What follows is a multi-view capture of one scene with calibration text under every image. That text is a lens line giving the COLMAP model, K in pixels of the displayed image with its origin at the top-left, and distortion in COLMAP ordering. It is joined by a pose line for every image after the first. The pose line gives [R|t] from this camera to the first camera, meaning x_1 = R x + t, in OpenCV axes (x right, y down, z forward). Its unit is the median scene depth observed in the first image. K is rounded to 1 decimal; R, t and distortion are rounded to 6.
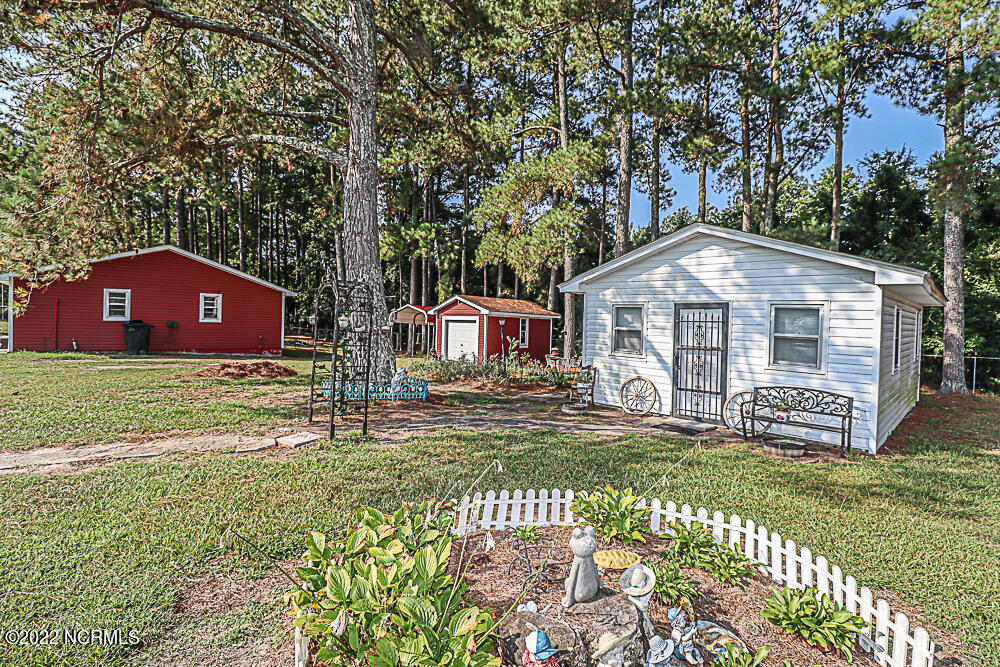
lens RADIAL K [[462.9, 0, 499.7], [0, 462.9, 330.2], [0, 0, 1]] dist [-0.003712, -0.010839]
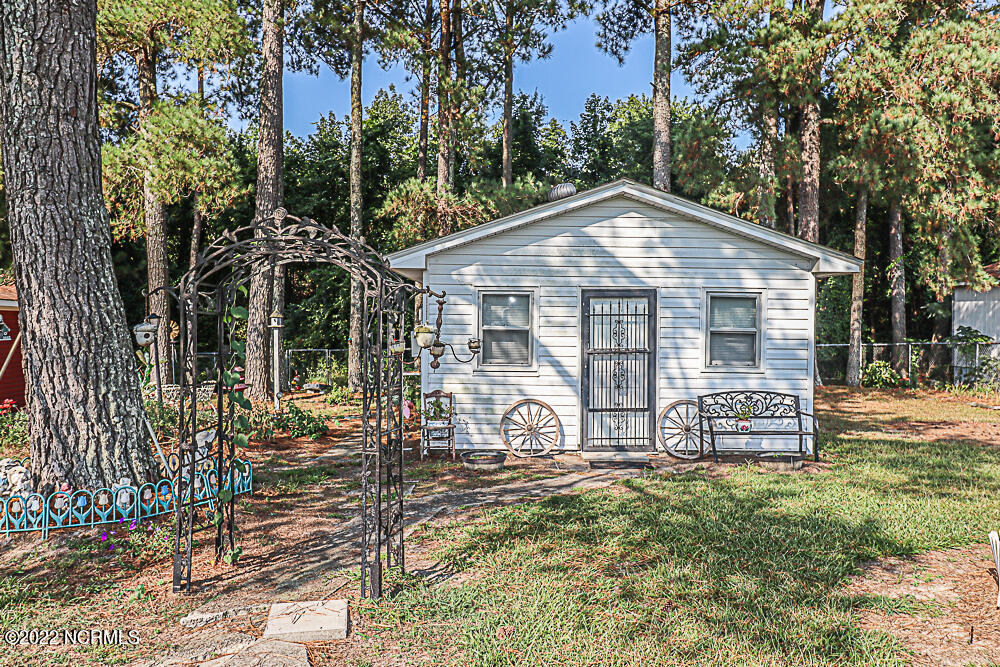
lens RADIAL K [[783.2, 0, 499.9], [0, 783.2, 331.3], [0, 0, 1]] dist [0.006659, 0.000172]
pose [[0.689756, -0.037590, 0.723065, -0.596430], [0.031701, 0.999262, 0.021707, -0.025709], [-0.723348, 0.007949, 0.690438, 0.283166]]
